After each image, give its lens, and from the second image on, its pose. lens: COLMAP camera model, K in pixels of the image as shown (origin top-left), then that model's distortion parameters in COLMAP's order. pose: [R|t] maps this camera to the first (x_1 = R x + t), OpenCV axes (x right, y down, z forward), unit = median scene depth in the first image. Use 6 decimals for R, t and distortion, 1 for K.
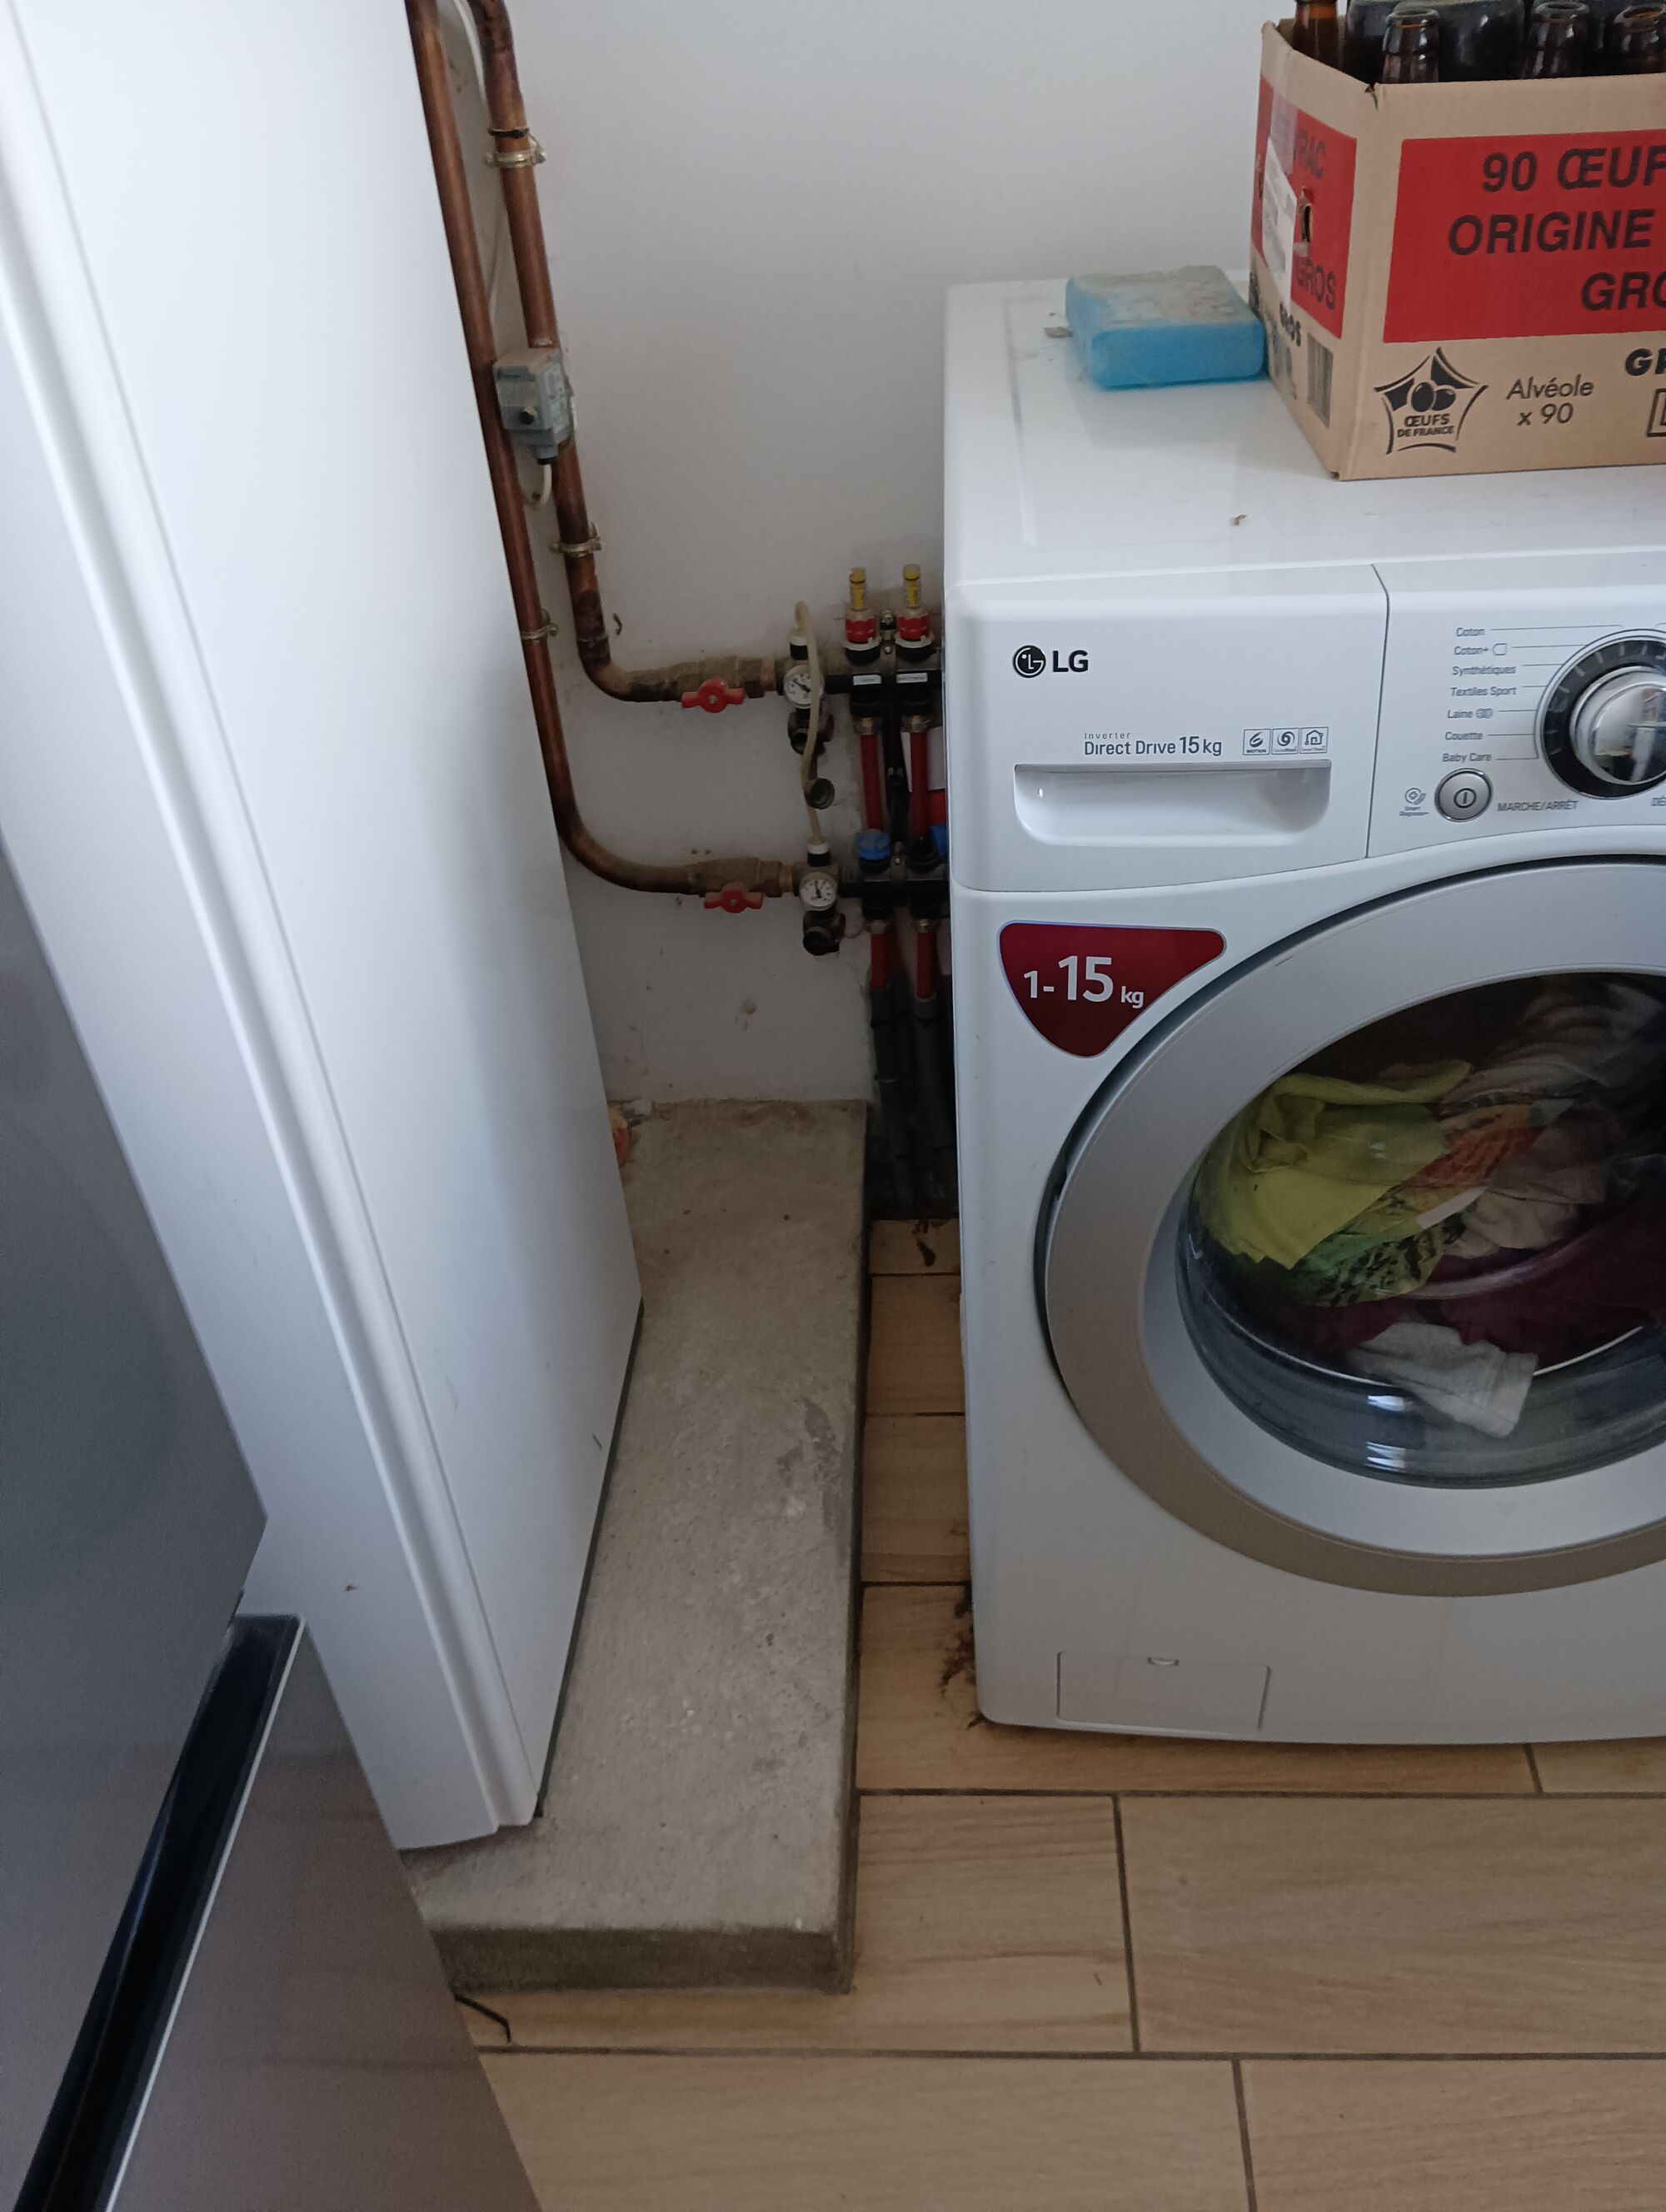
lens RADIAL K [[1678.3, 0, 842.3], [0, 1678.3, 1120.4], [0, 0, 1]] dist [0.011921, -0.088362]
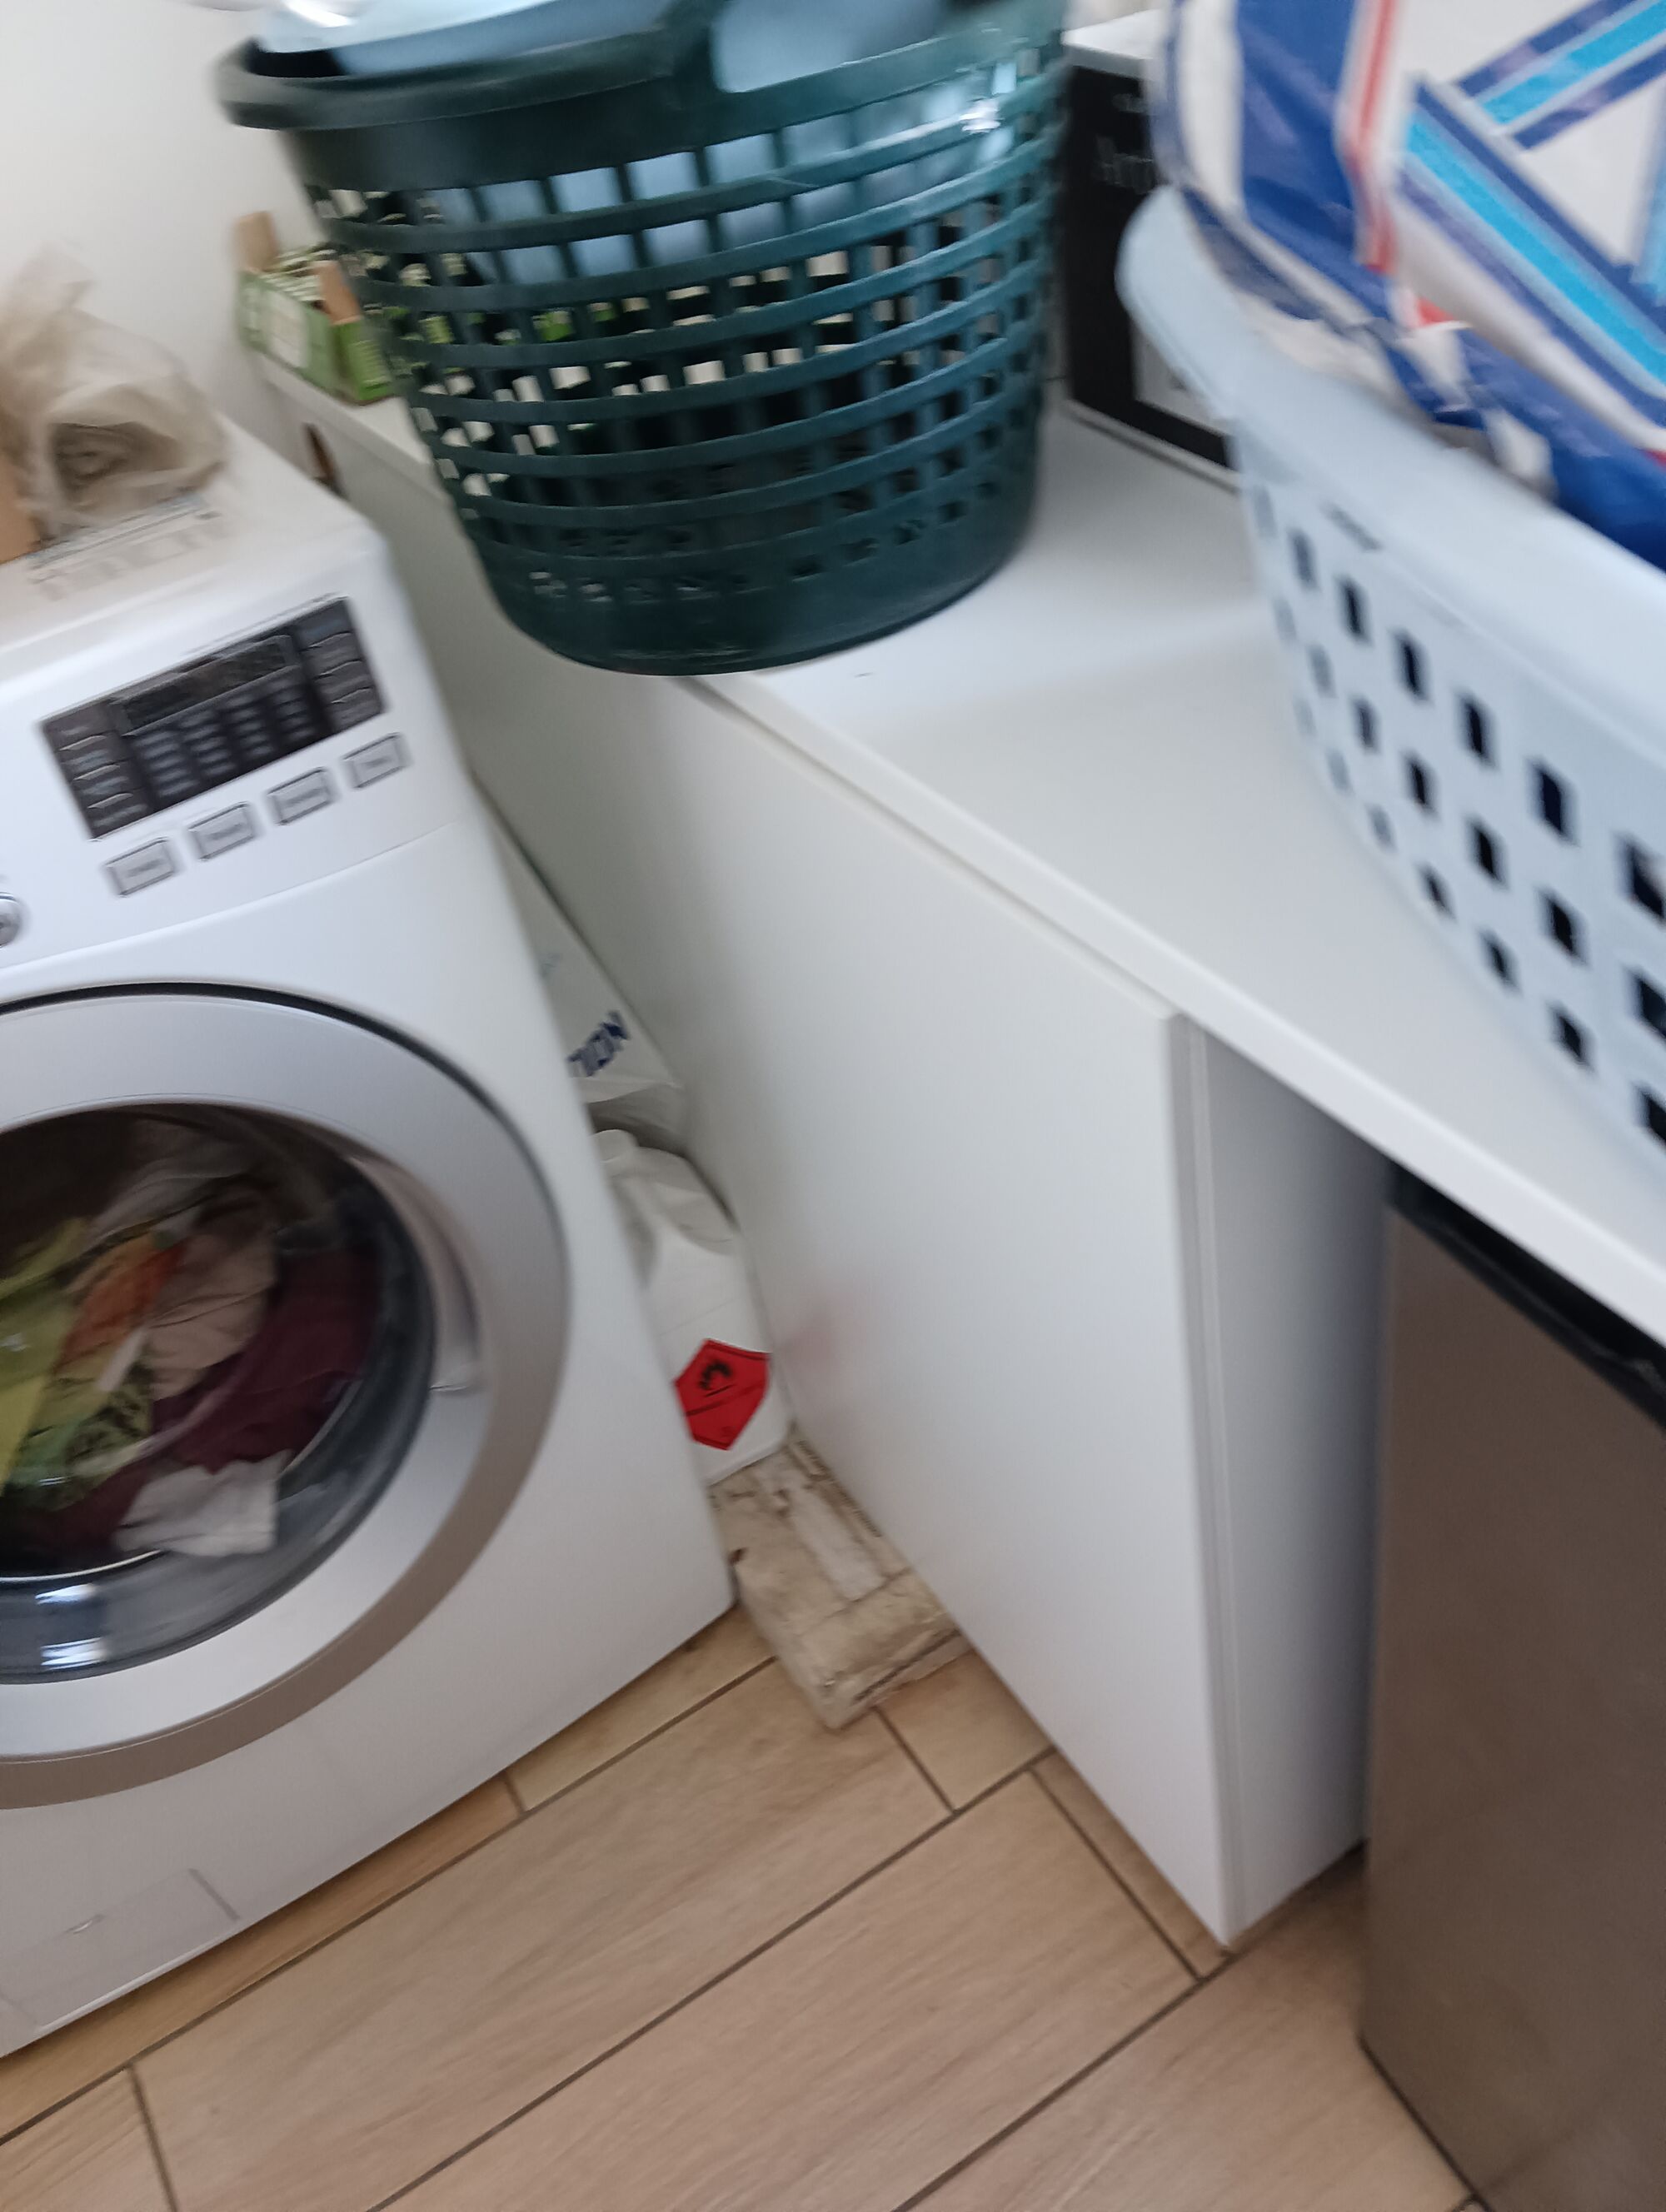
lens RADIAL K [[1678.3, 0, 842.3], [0, 1678.3, 1120.4], [0, 0, 1]] dist [0.011921, -0.088362]
pose [[0.810551, -0.408656, 0.419533, 0.344196], [0.415372, 0.906117, 0.080114, 0.020486], [-0.412885, 0.109326, 0.904198, -0.052805]]
